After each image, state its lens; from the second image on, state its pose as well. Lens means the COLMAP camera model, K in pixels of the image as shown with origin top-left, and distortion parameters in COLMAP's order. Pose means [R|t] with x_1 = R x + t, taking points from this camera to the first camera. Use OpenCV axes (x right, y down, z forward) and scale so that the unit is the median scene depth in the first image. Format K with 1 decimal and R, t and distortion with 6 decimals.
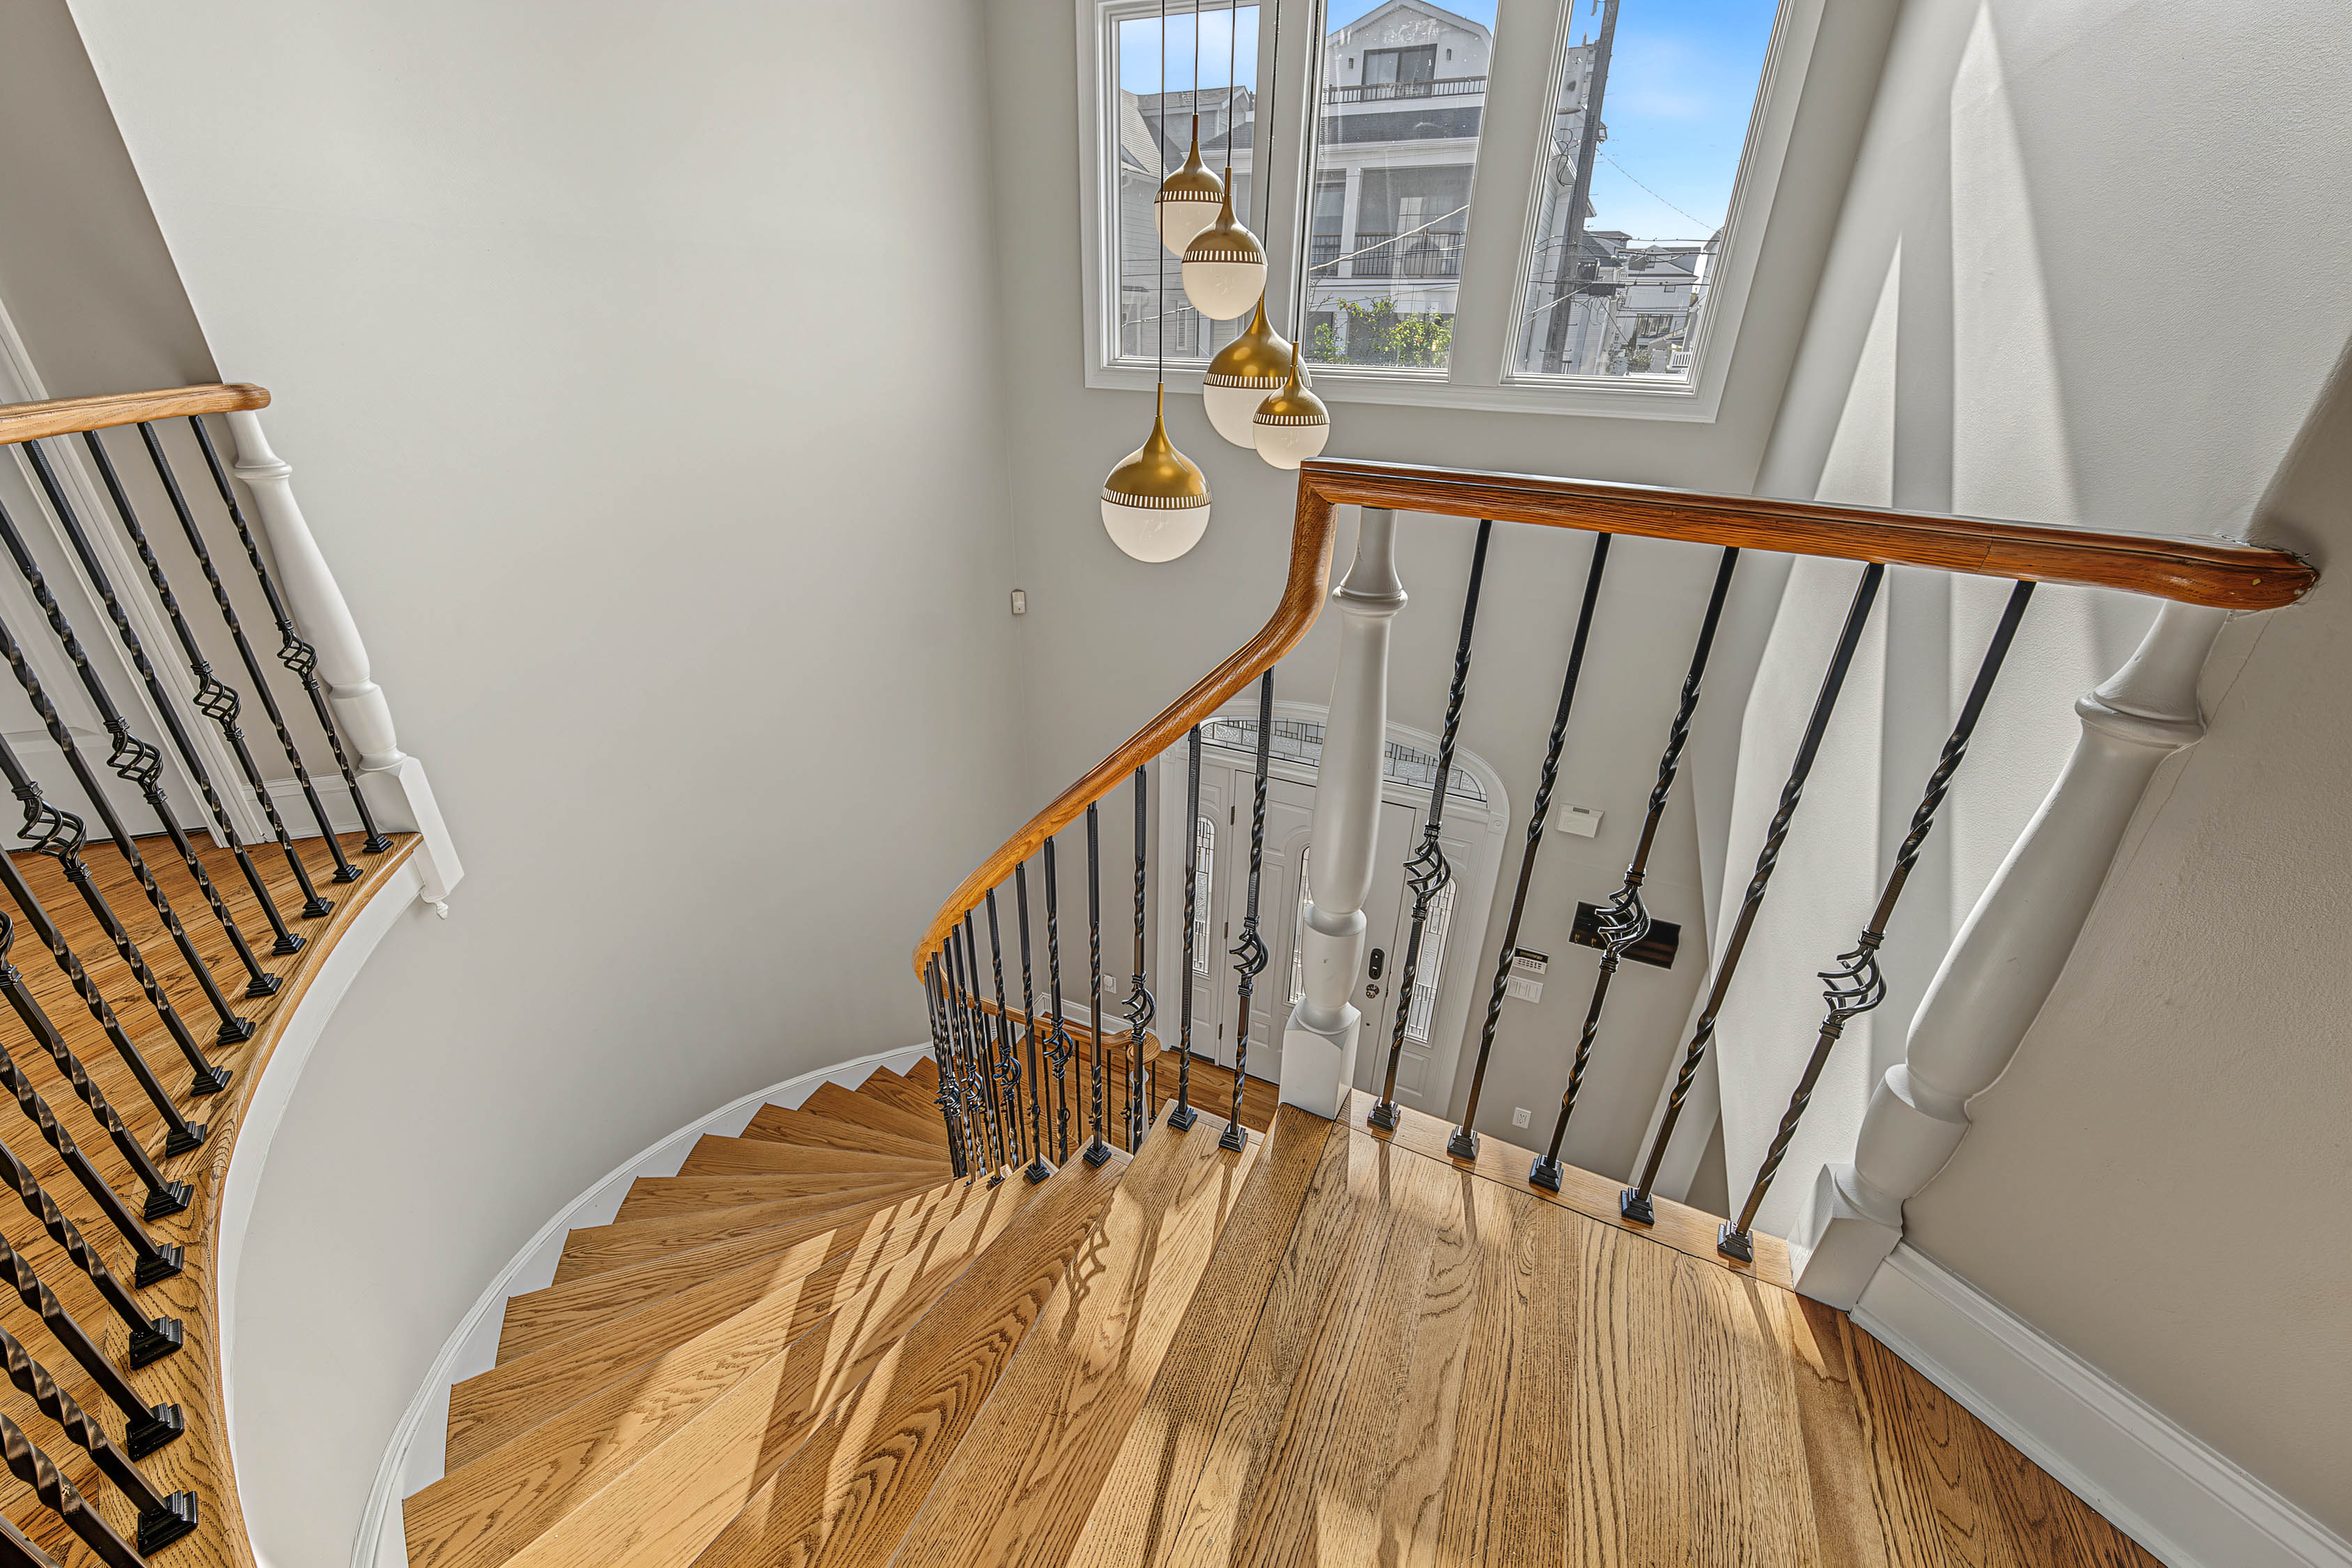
lens RADIAL K [[919.0, 0, 1166.4], [0, 919.0, 779.8], [0, 0, 1]] dist [-0.008138, -0.000184]
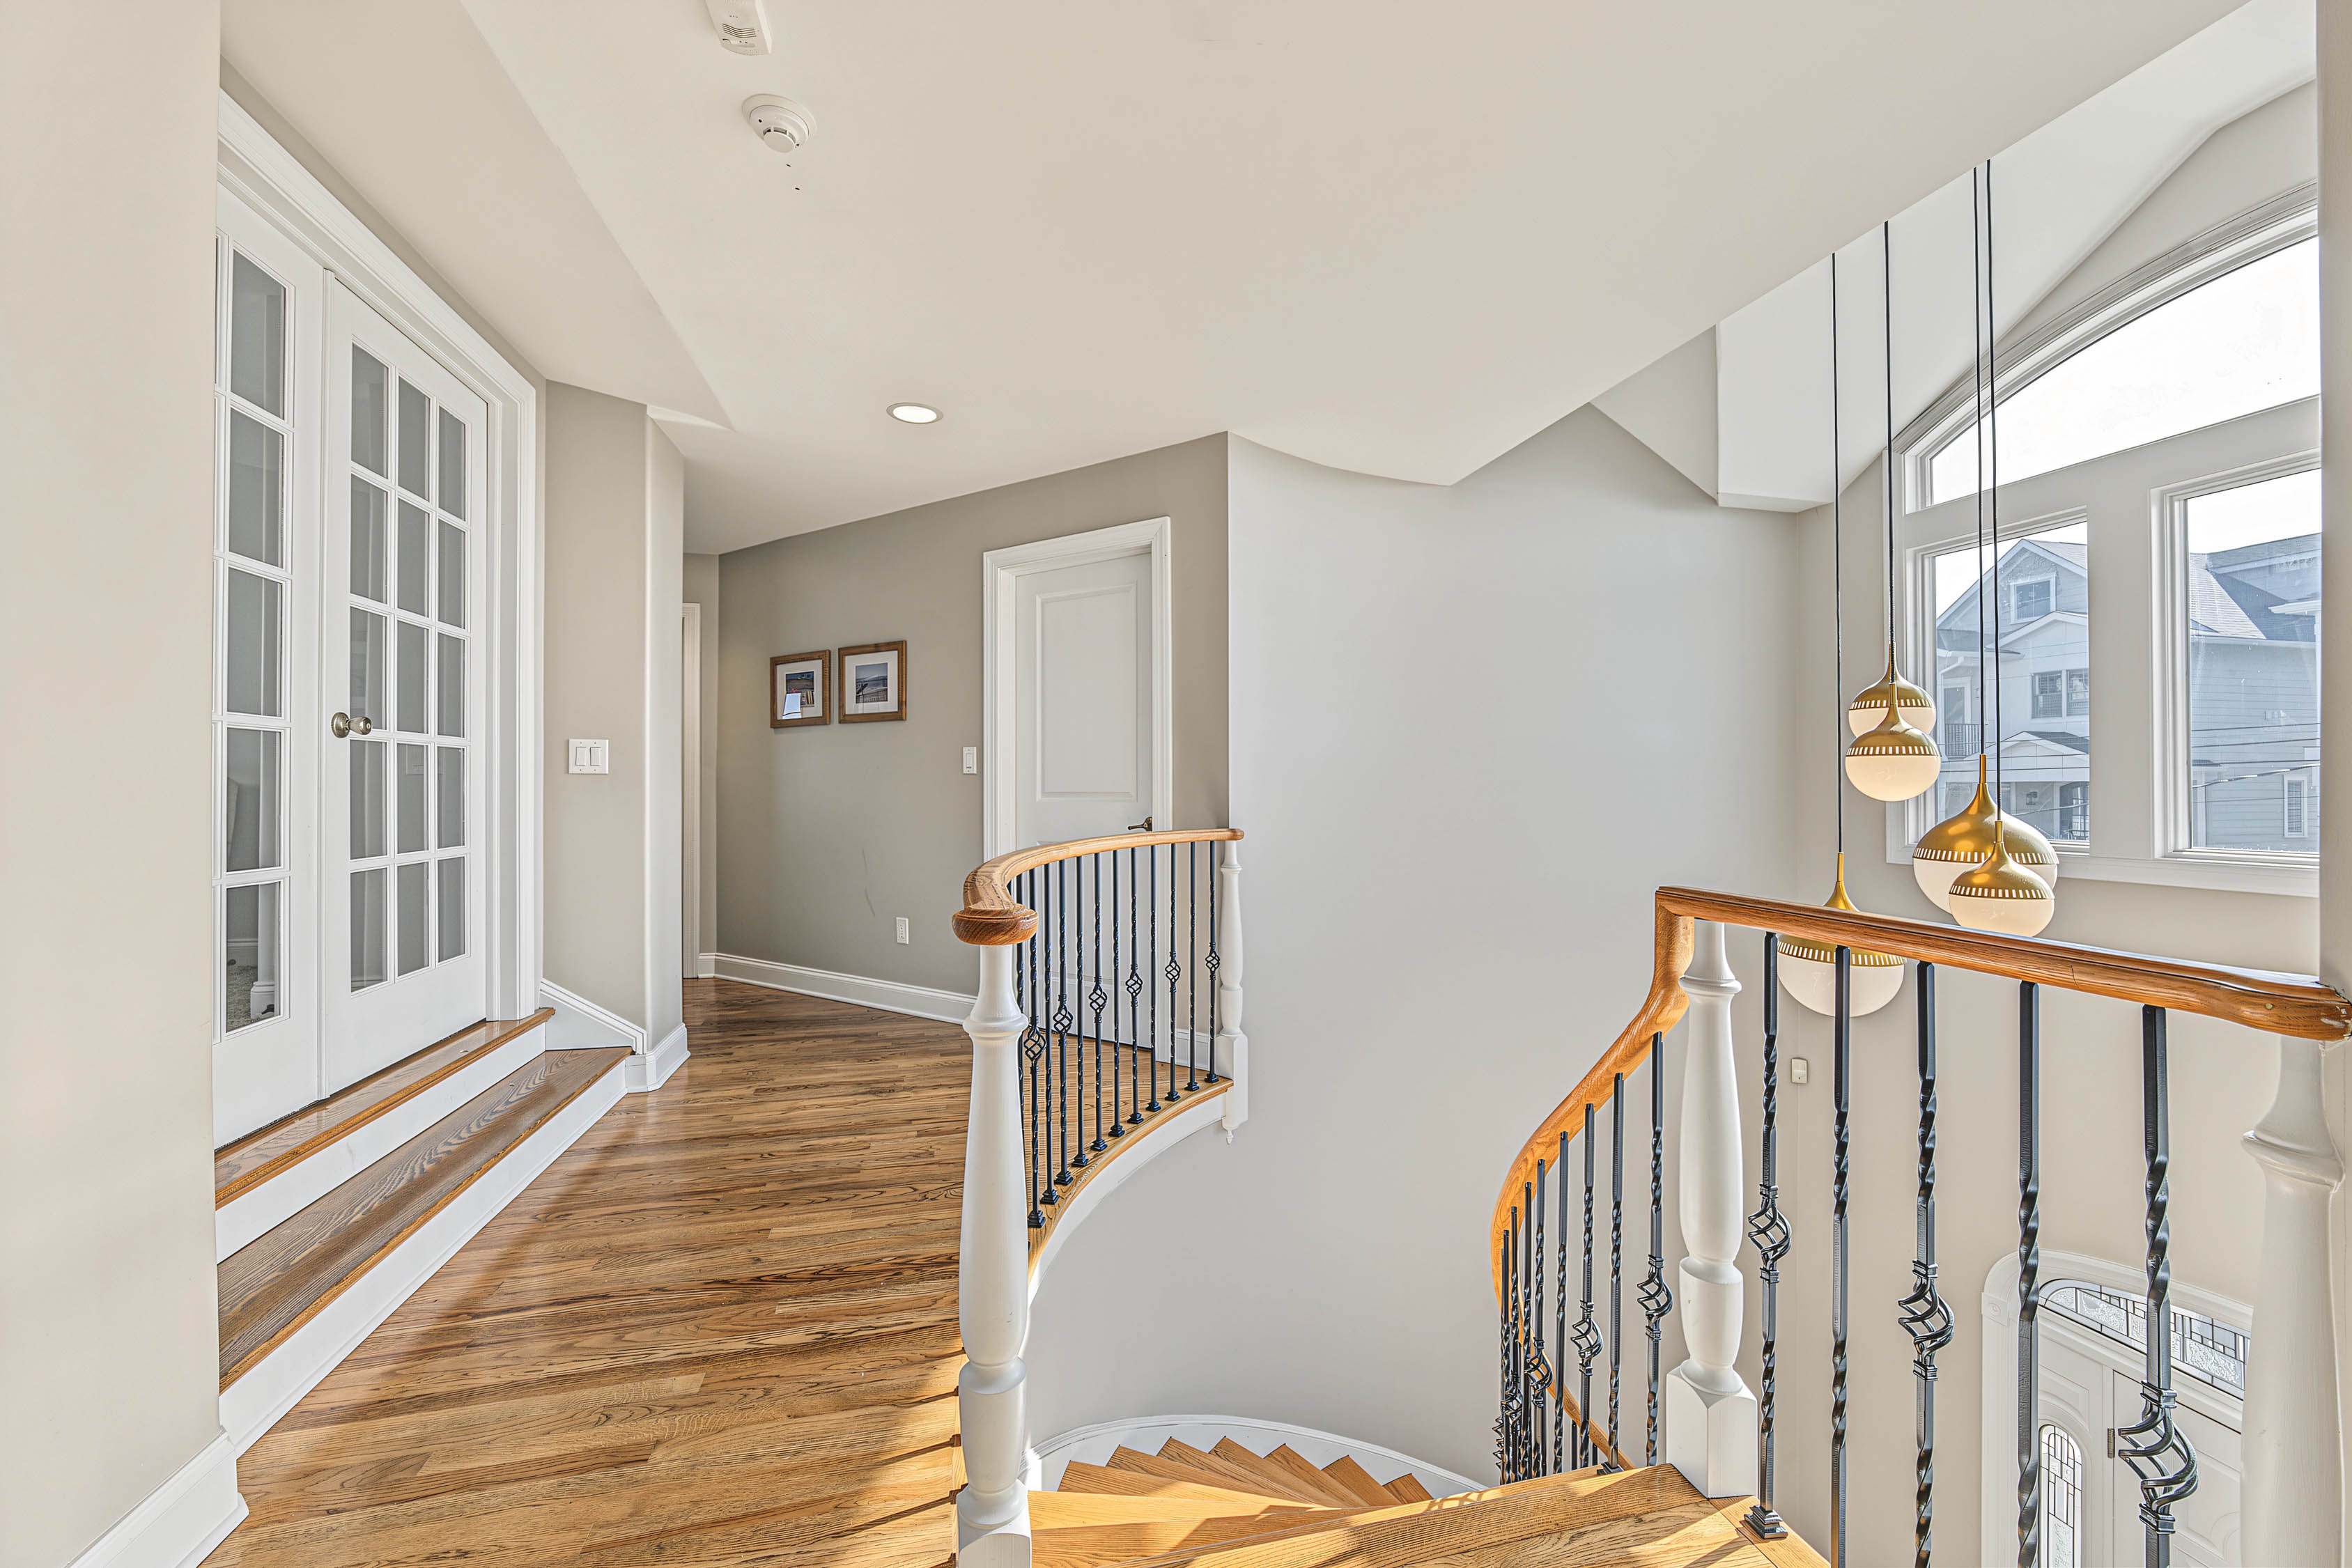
lens RADIAL K [[987.1, 0, 1165.6], [0, 987.1, 786.7], [0, 0, 1]] dist [-0.007576, -0.000049]
pose [[0.618261, -0.012752, -0.785870, 0.634102], [-0.351205, 0.890013, -0.290743, 0.181886], [0.703142, 0.455756, 0.545782, -0.366035]]
